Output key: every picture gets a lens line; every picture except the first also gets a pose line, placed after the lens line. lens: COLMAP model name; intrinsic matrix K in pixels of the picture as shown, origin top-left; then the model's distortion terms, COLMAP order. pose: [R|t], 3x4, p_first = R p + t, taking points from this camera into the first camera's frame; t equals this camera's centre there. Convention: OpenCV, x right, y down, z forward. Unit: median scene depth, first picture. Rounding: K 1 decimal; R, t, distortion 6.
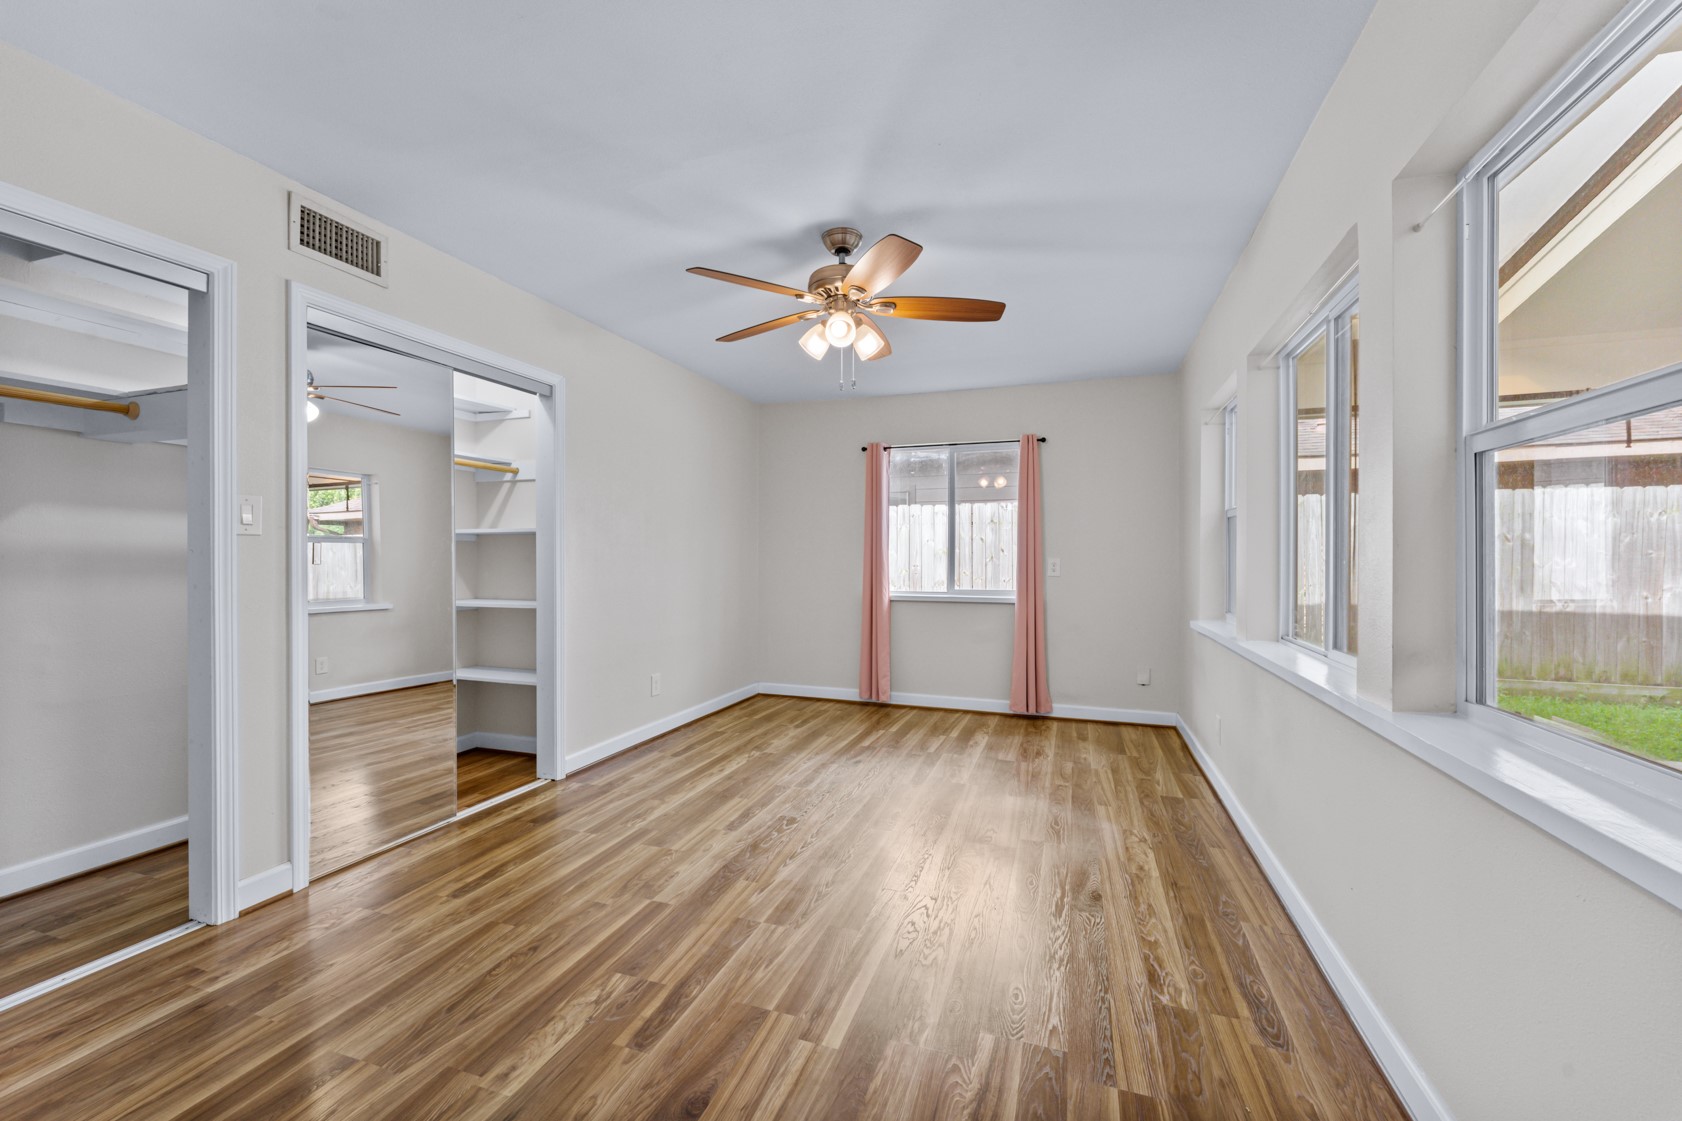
lens RADIAL K [[677.3, 0, 847.5], [0, 677.3, 558.5], [0, 0, 1]] dist [-0.000642, 0.000002]
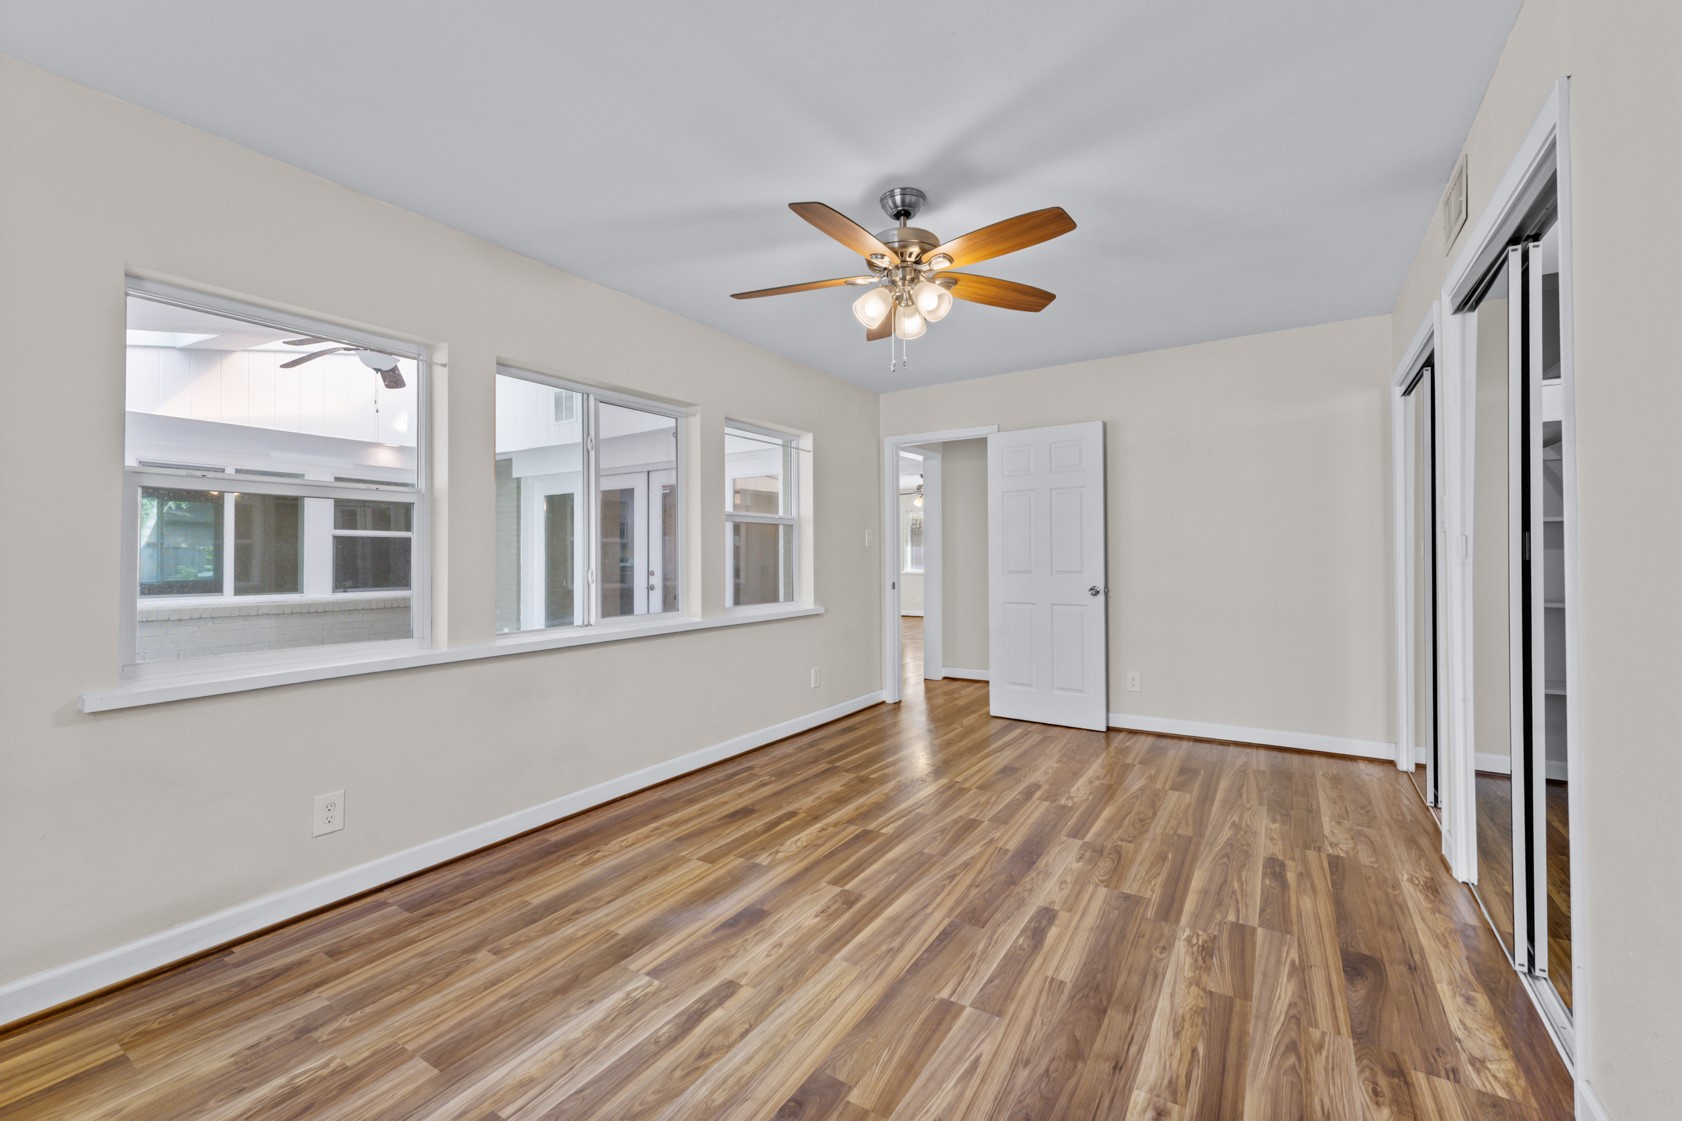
lens RADIAL K [[677.3, 0, 850.4], [0, 677.3, 551.2], [0, 0, 1]] dist [-0.000642, 0.000002]
pose [[-0.971416, 0.008787, 0.237222, -0.140492], [0.007272, 0.999947, -0.007259, -0.000029], [-0.237274, -0.005326, -0.971428, 1.789385]]
